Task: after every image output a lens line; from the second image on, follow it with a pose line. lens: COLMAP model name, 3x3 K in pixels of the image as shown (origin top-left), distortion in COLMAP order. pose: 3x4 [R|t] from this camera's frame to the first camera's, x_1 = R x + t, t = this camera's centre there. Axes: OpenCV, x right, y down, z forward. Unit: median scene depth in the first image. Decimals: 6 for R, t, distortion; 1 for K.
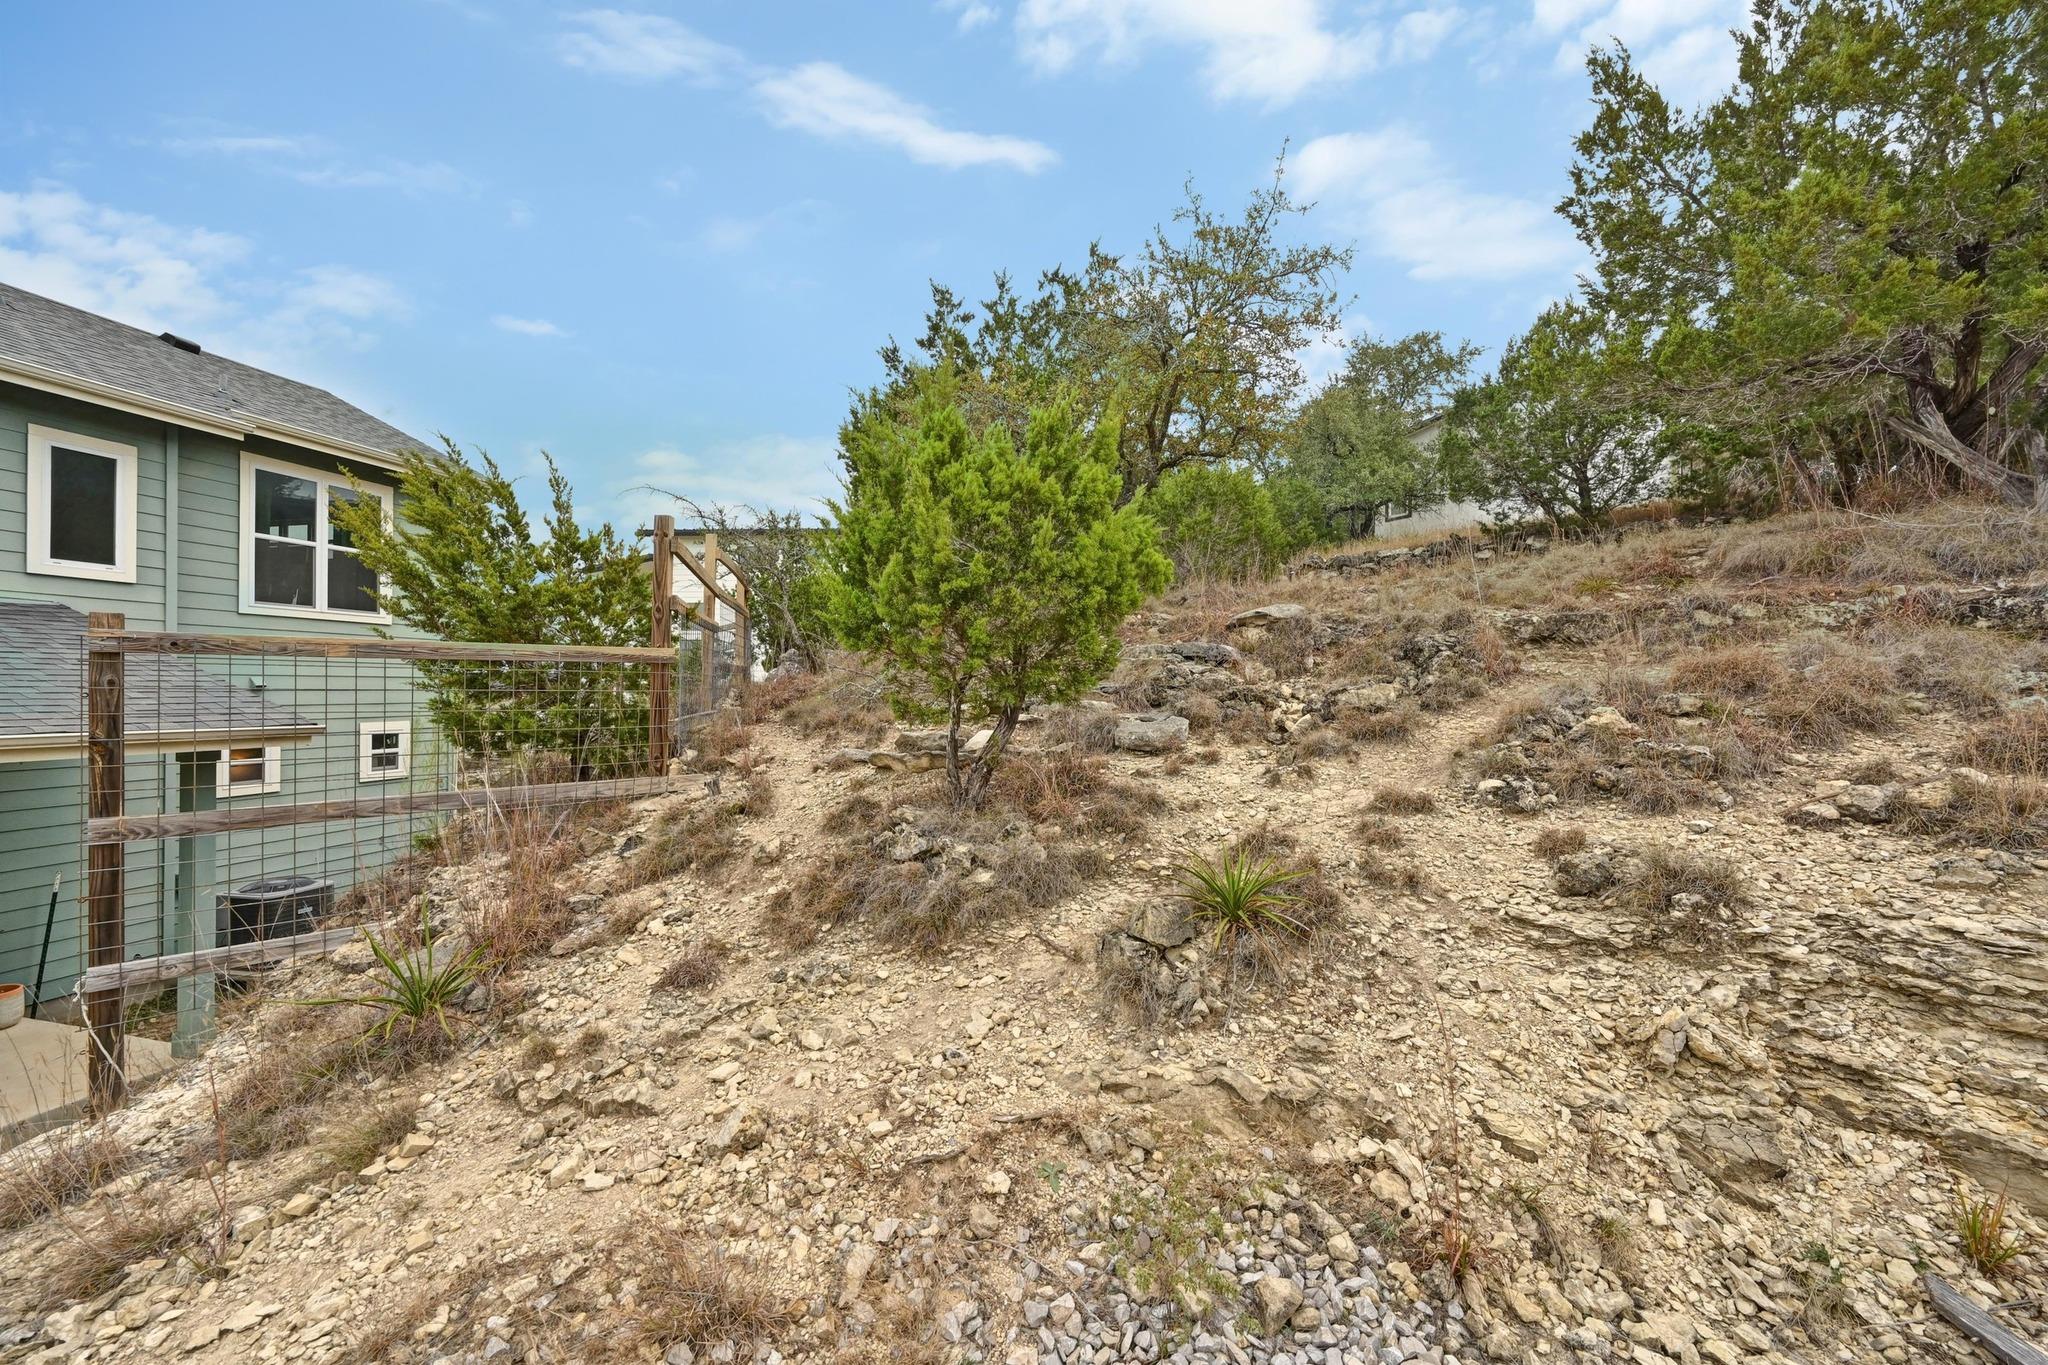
lens RADIAL K [[814.4, 0, 1017.7], [0, 814.4, 688.2], [0, 0, 1]] dist [-0.000033, 0.000221]
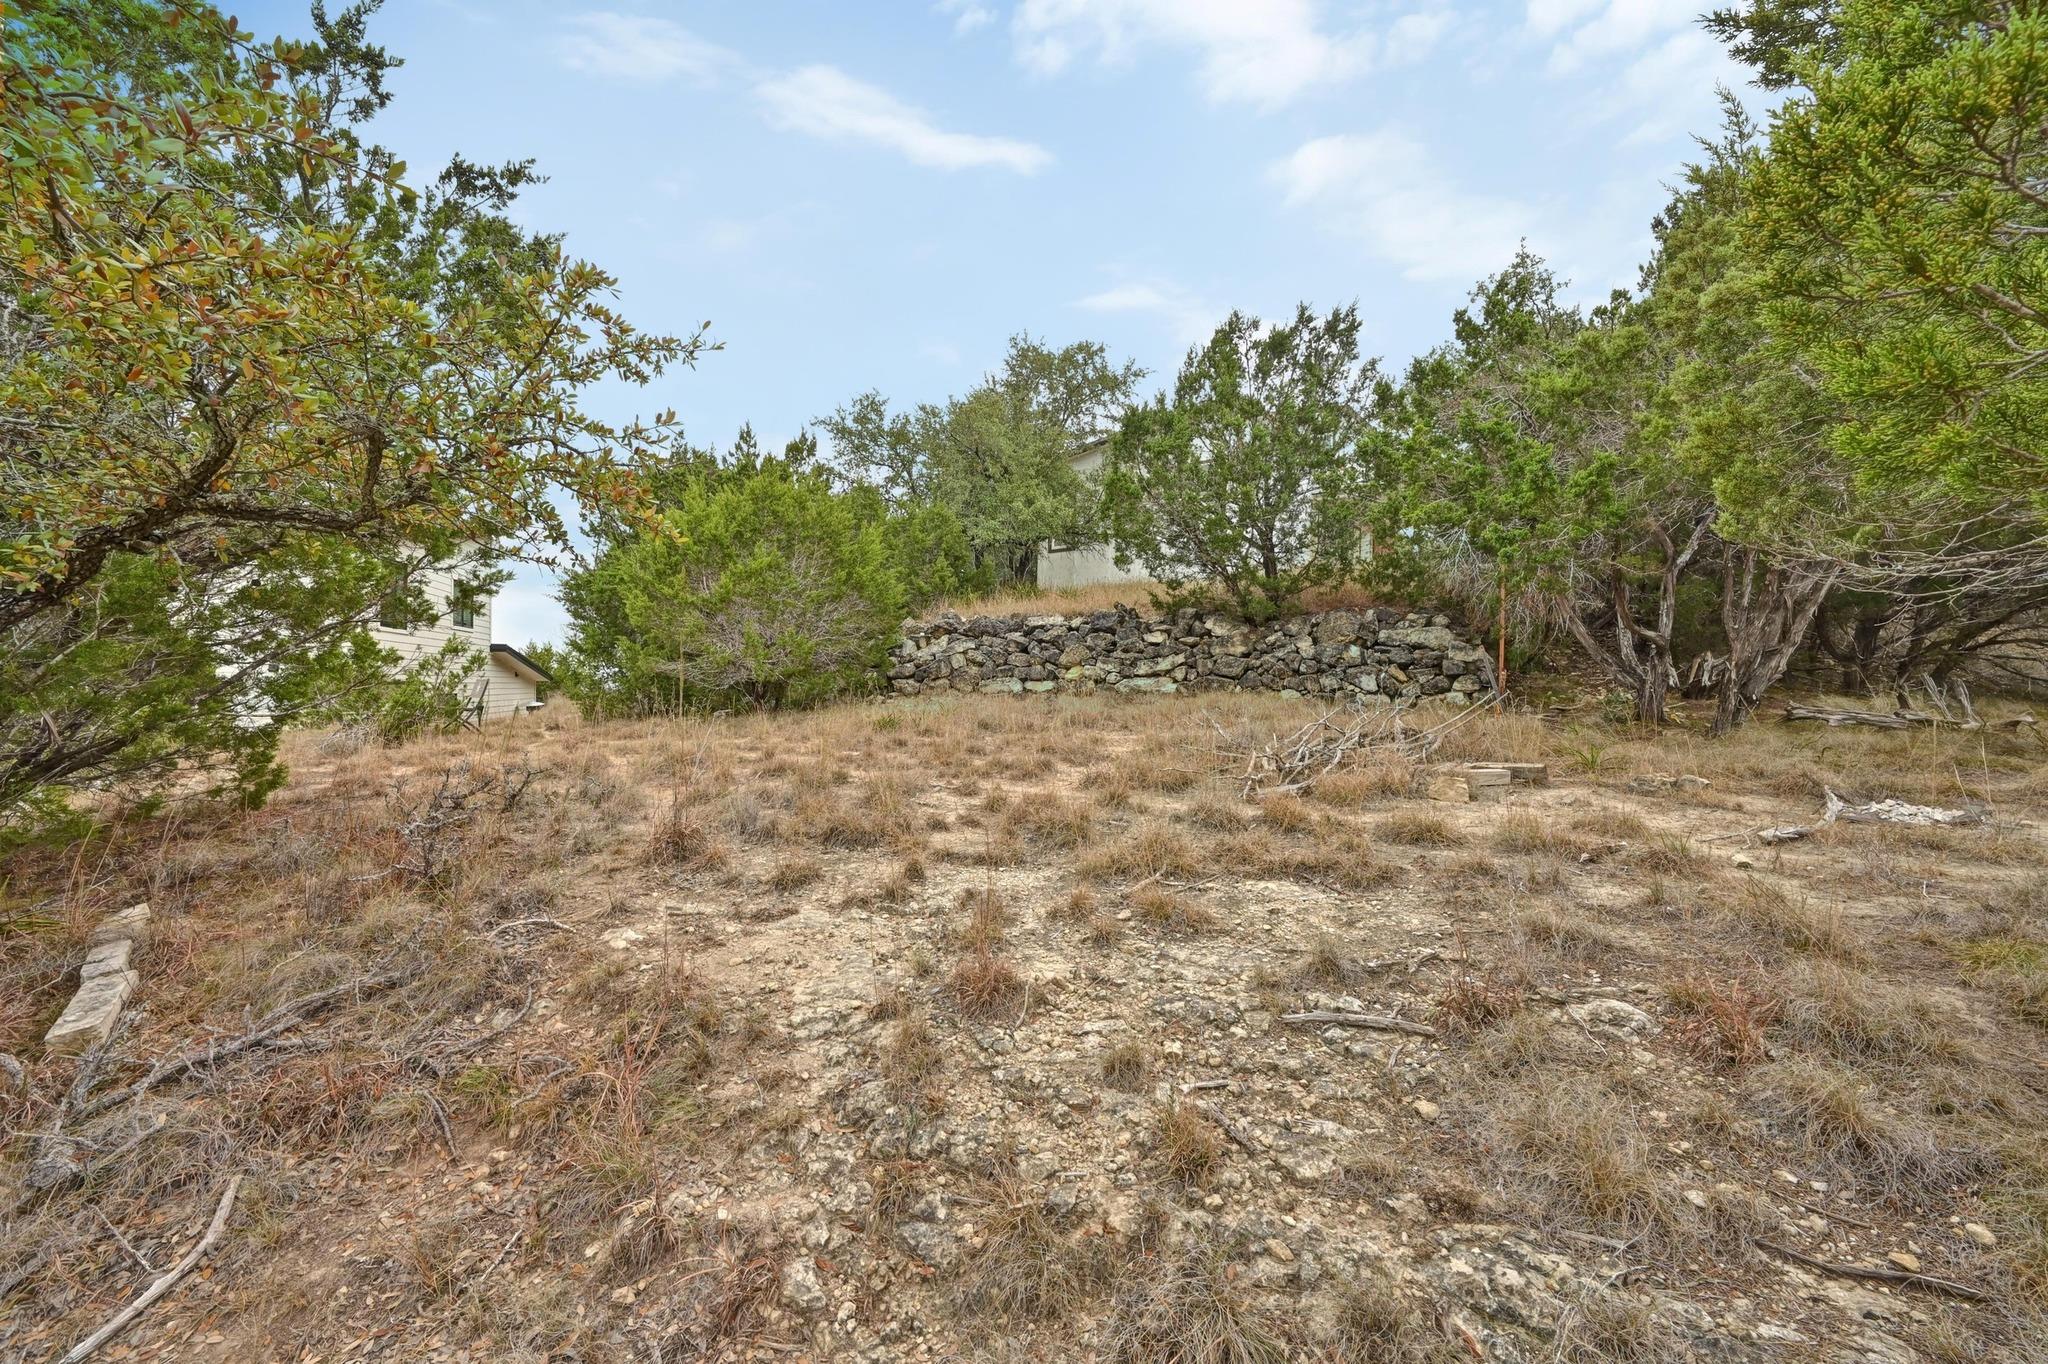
lens RADIAL K [[814.4, 0, 1020.6], [0, 814.4, 689.1], [0, 0, 1]] dist [-0.000033, 0.000221]
pose [[0.930152, 0.000132, 0.367174, 0.154540], [-0.003996, 0.999944, 0.009765, -0.102495], [-0.367152, -0.010551, 0.930101, 0.293978]]
